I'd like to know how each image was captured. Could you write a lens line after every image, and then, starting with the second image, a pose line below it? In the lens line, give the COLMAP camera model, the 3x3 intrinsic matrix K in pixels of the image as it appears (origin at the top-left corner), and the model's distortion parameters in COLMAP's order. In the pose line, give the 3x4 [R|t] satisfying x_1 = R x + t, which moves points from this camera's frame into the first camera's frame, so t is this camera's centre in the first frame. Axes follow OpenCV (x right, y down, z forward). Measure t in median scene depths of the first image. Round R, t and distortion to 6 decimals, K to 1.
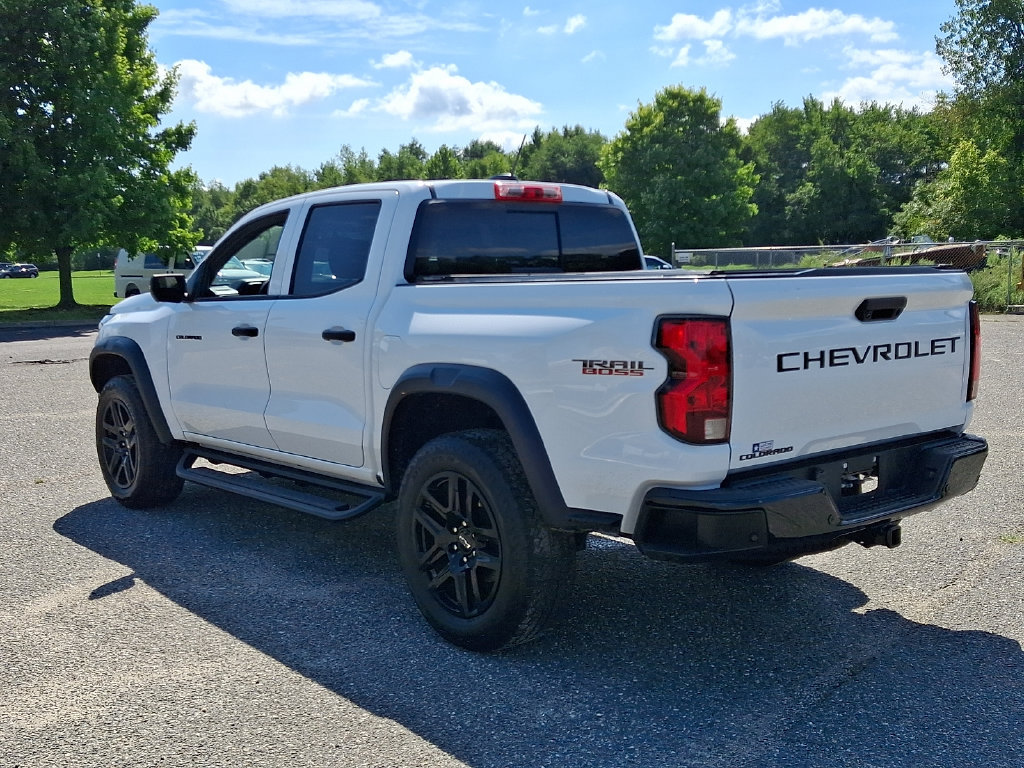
lens RADIAL K [[1091.2, 0, 487.2], [0, 1091.2, 387.9], [0, 0, 1]] dist [0.197956, -0.515983]
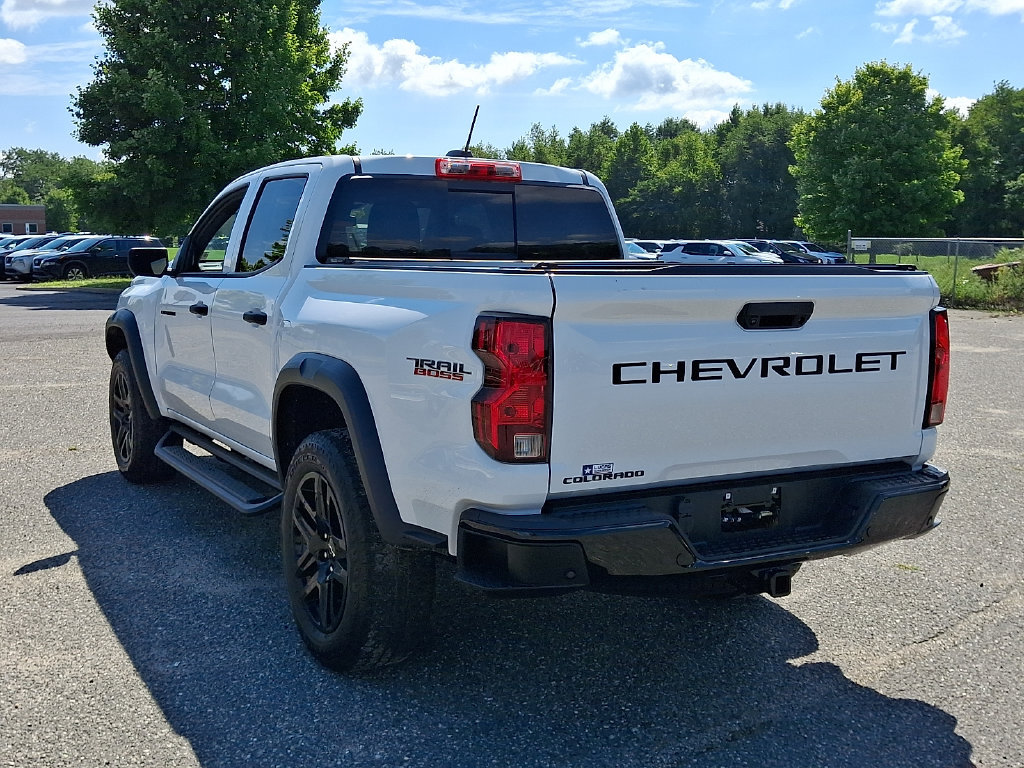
lens RADIAL K [[1091.2, 0, 487.2], [0, 1091.2, 387.9], [0, 0, 1]] dist [0.197956, -0.515983]
pose [[0.982921, 0.052203, -0.176470, 0.044156], [-0.049067, 0.998551, 0.022094, -0.003566], [0.177368, -0.013058, 0.984058, 0.019975]]
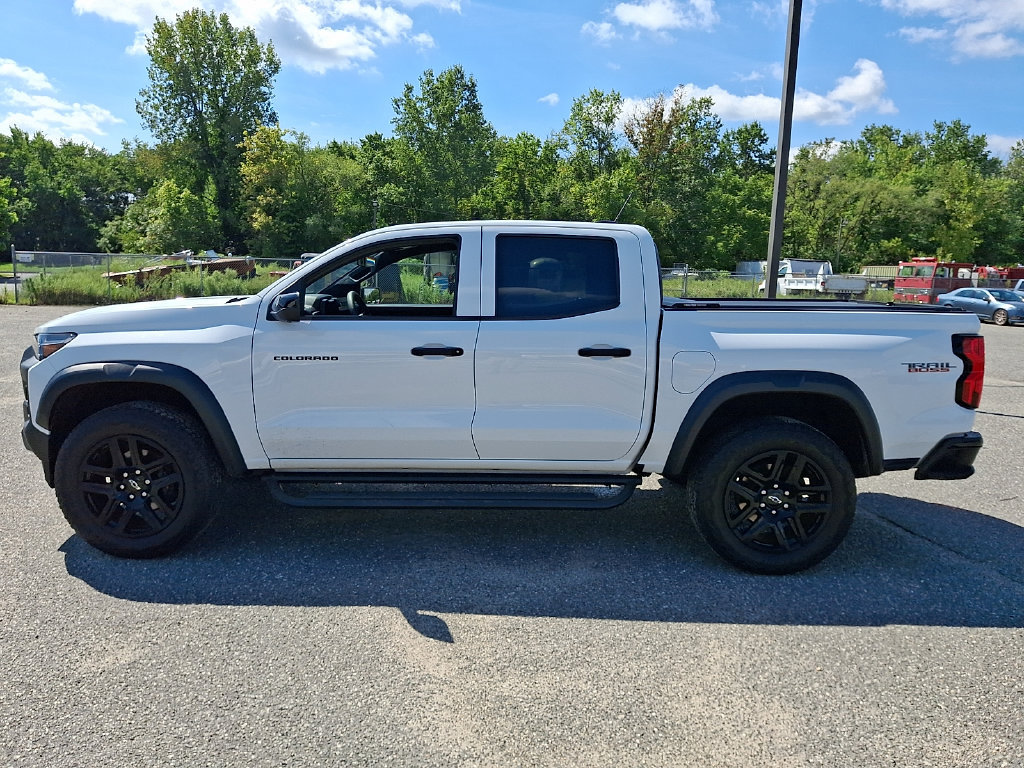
lens RADIAL K [[763.4, 0, 535.1], [0, 763.4, 382.9], [0, 0, 1]] dist [0.022688, -0.006639]
pose [[0.648458, -0.078665, 0.757175, -0.155194], [0.050921, 0.996901, 0.059961, -0.013068], [-0.759546, -0.000326, 0.650454, 0.099905]]
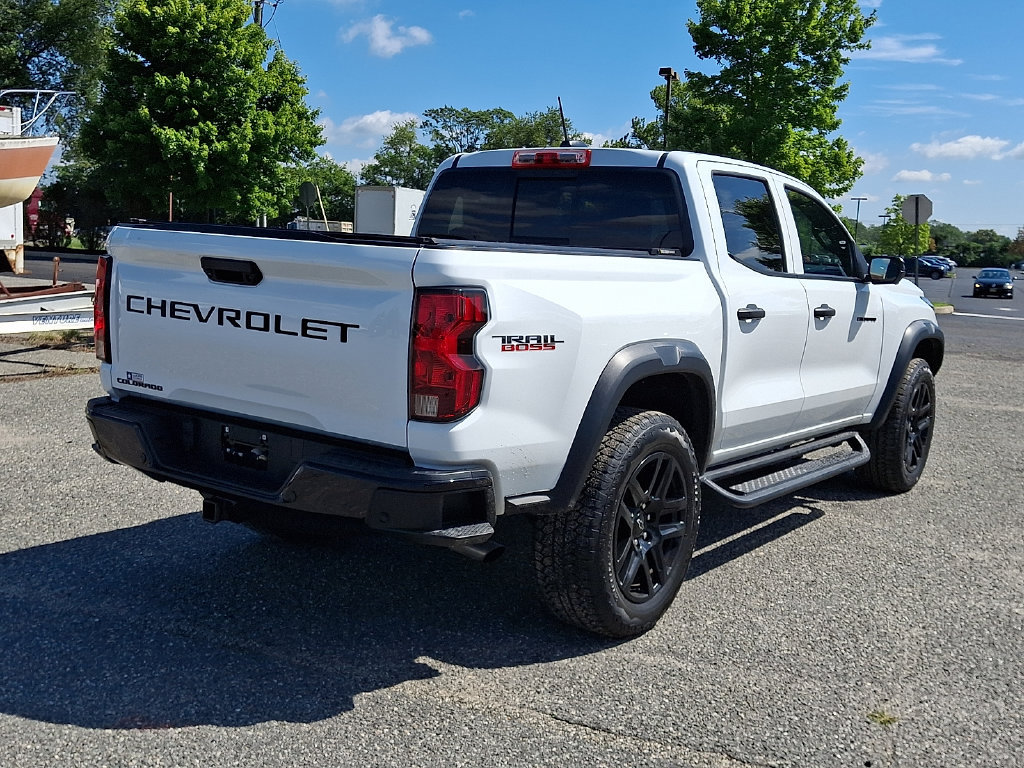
lens RADIAL K [[1090.2, 0, 512.0], [0, 1090.2, 384.0], [0, 0, 1]] dist [0.179722, -0.453340]
pose [[0.245921, 0.158871, -0.956181, 0.201413], [-0.161245, 0.979436, 0.121265, -0.019614], [0.955784, 0.124358, 0.266481, 0.150838]]
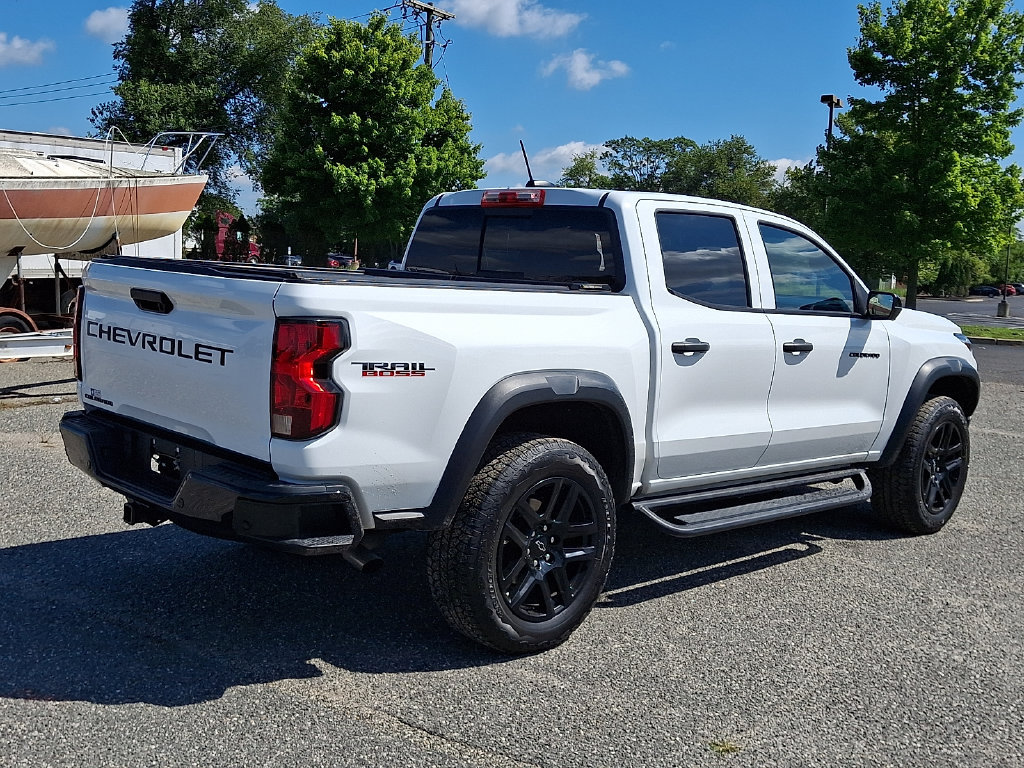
lens RADIAL K [[1089.0, 0, 500.4], [0, 1089.0, 368.9], [0, 0, 1]] dist [0.162596, -0.371614]
pose [[0.068751, 0.125133, -0.989755, 0.217978], [-0.165064, 0.979855, 0.112416, -0.027554], [0.983884, 0.155645, 0.088021, 0.189723]]
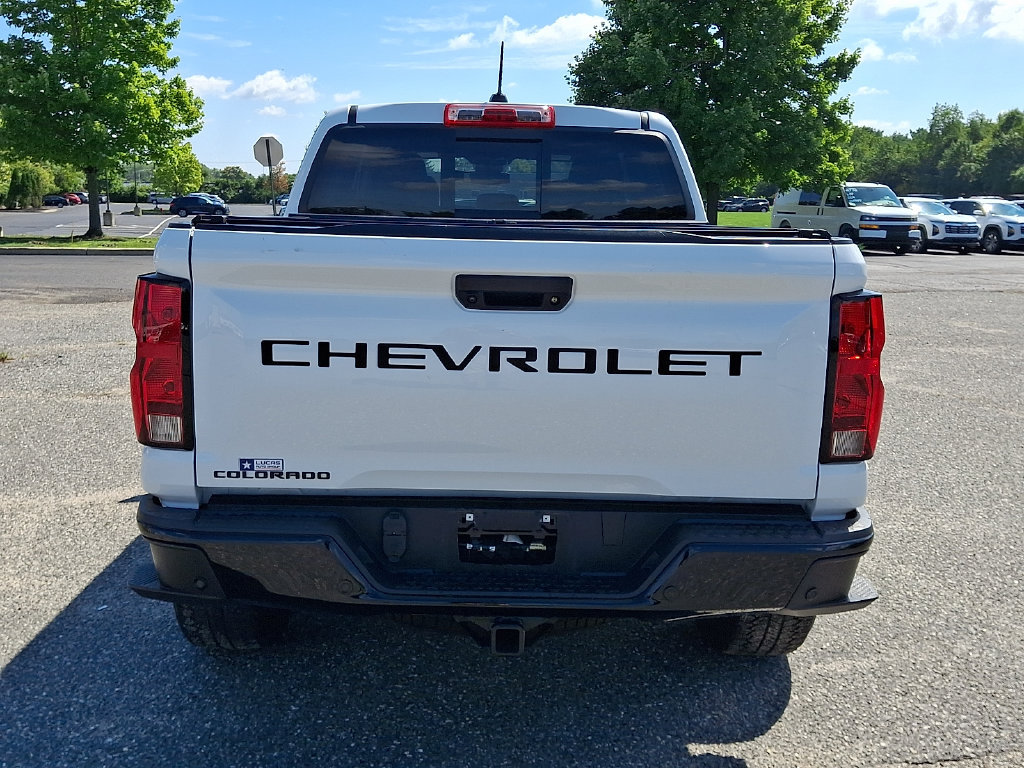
lens RADIAL K [[1089.0, 0, 500.4], [0, 1089.0, 368.9], [0, 0, 1]] dist [0.162596, -0.371614]
pose [[0.779240, 0.127413, -0.613638, 0.113808], [-0.102270, 0.991844, 0.076072, -0.011305], [0.618325, 0.003478, 0.785914, 0.074986]]
